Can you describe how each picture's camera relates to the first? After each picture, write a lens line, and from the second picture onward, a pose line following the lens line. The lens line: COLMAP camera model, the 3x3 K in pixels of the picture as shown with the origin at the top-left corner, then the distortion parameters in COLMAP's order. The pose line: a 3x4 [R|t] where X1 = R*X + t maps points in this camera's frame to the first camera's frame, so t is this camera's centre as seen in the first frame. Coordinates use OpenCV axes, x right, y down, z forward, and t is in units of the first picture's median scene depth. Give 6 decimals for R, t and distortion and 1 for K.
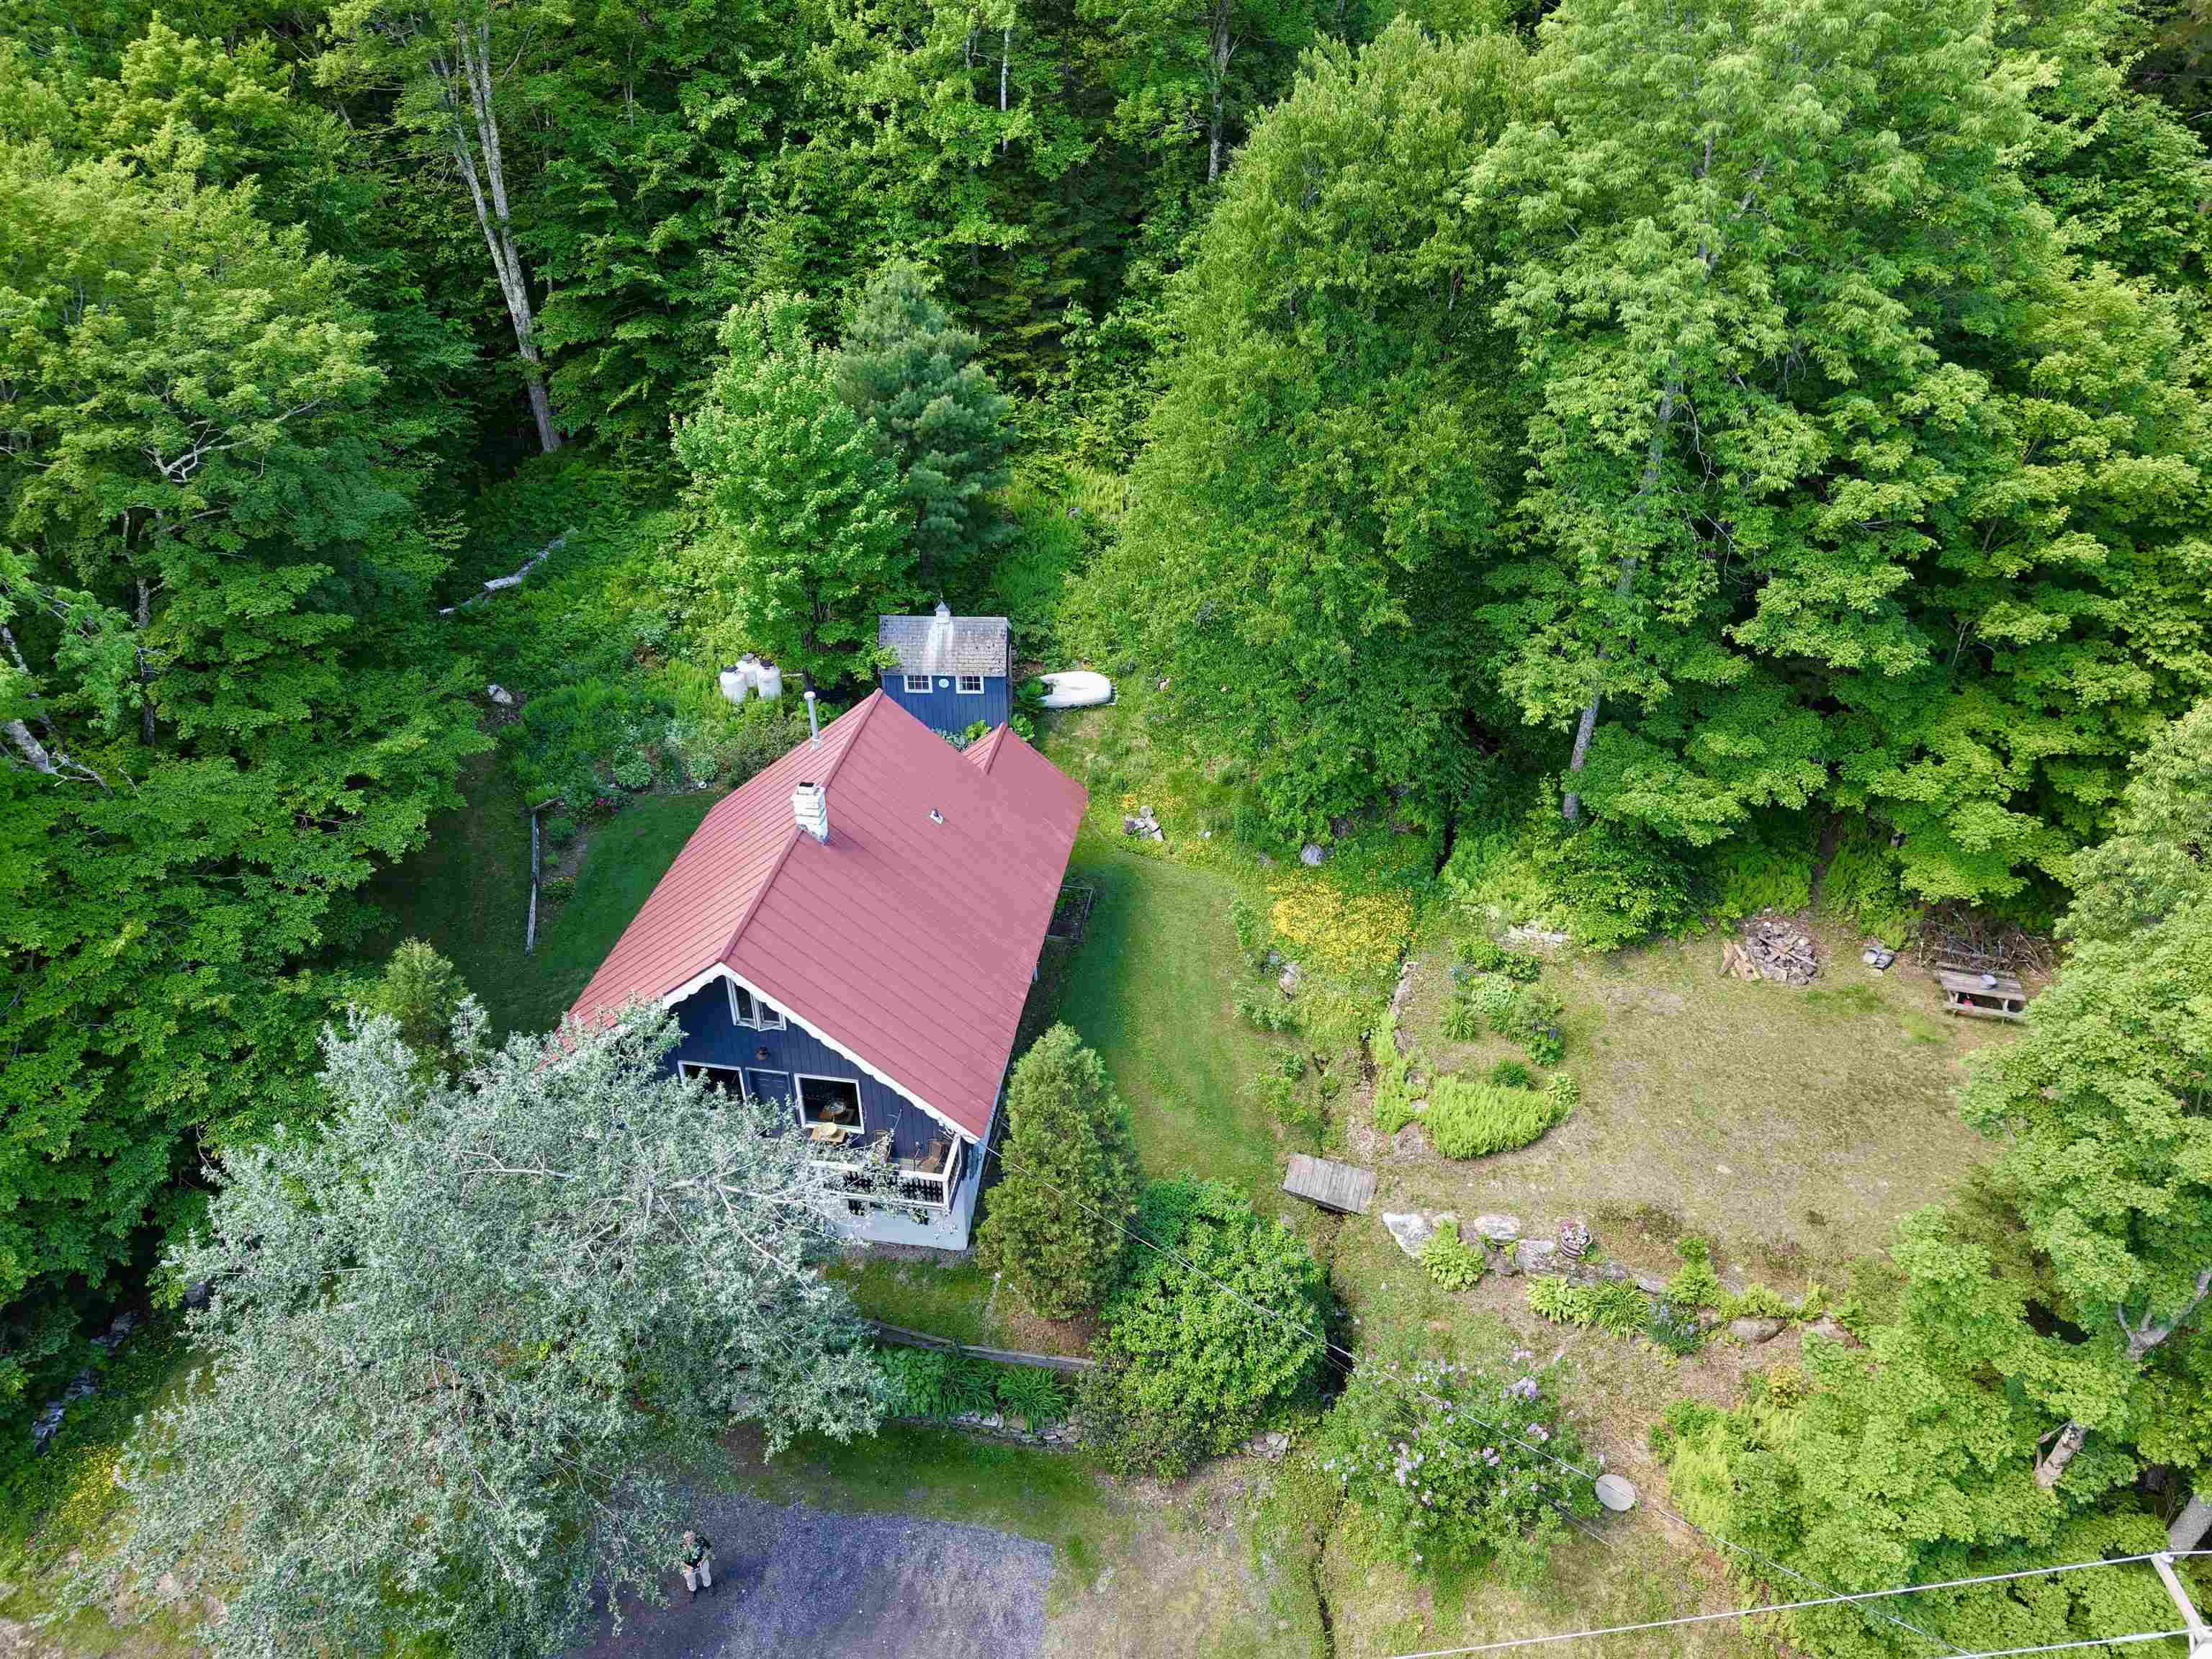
lens RADIAL K [[1559.2, 0, 1105.9], [0, 1559.2, 831.0], [0, 0, 1]] dist [0.024766, -0.018768]
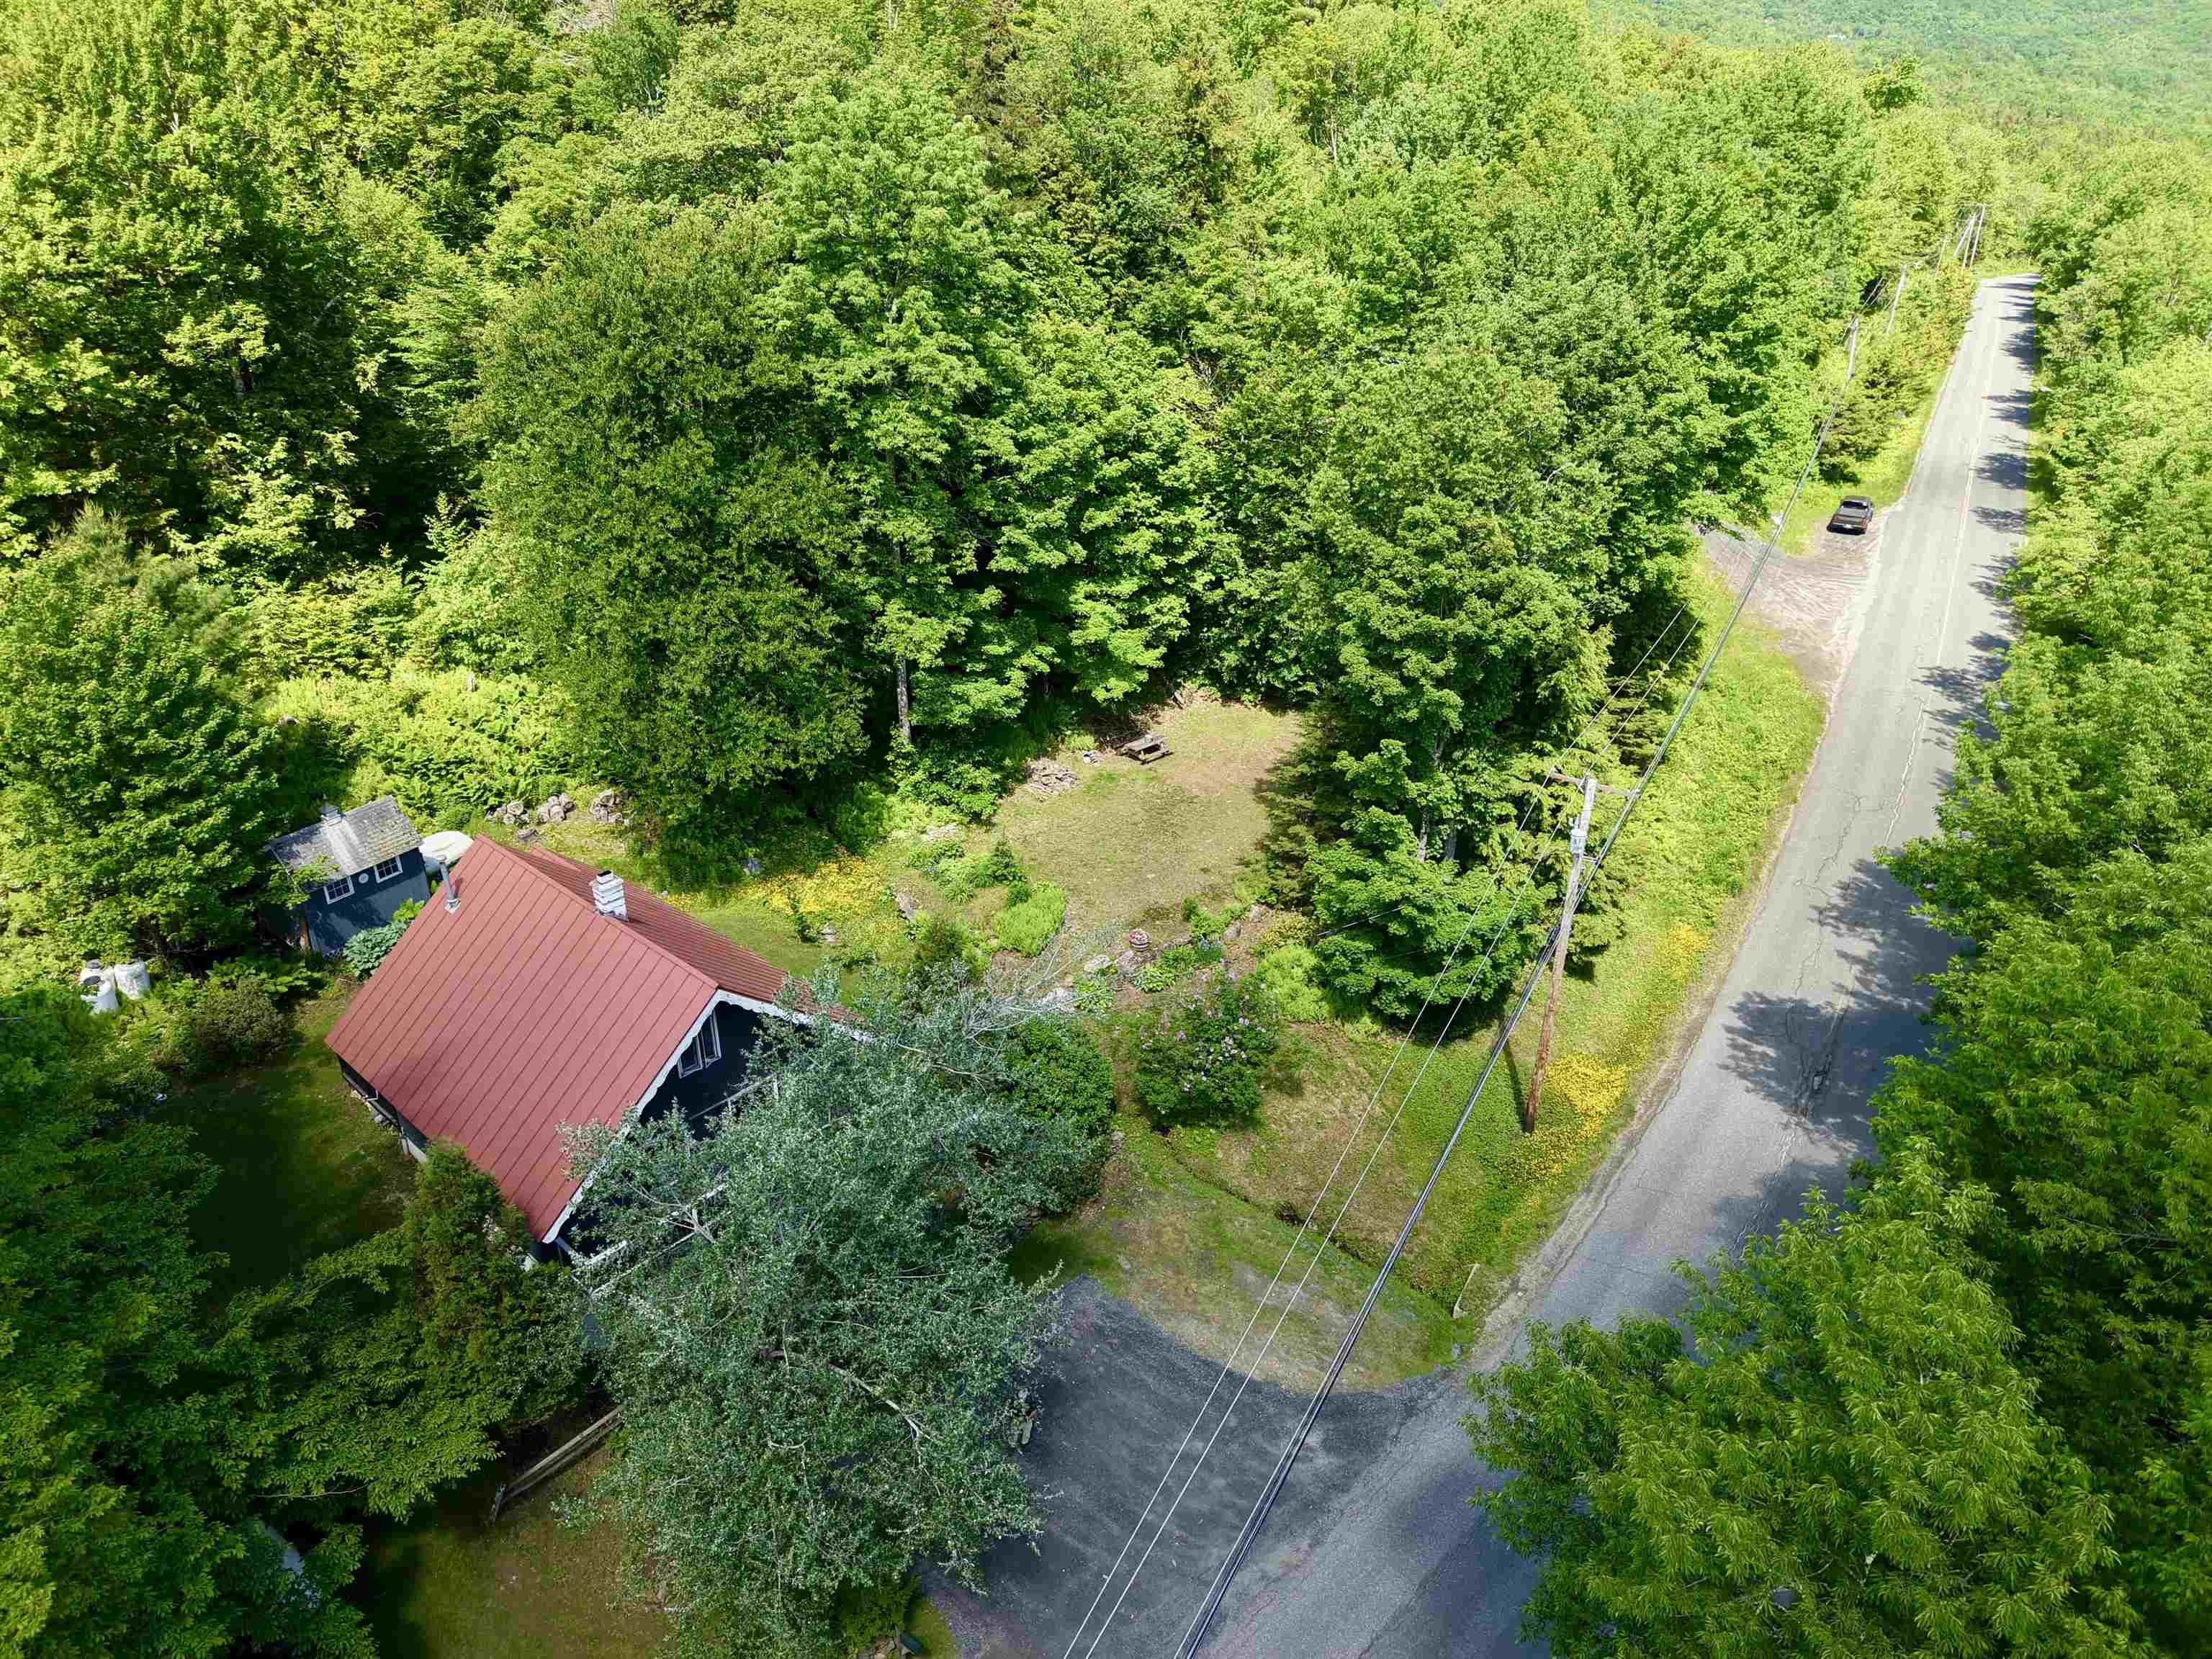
lens RADIAL K [[1559.2, 0, 1102.7], [0, 1559.2, 829.3], [0, 0, 1]] dist [0.024766, -0.018768]
pose [[0.543424, -0.370424, 0.753310, -0.768261], [0.461076, 0.881605, 0.100899, -0.007976], [-0.701498, 0.292503, 0.649879, 0.015567]]
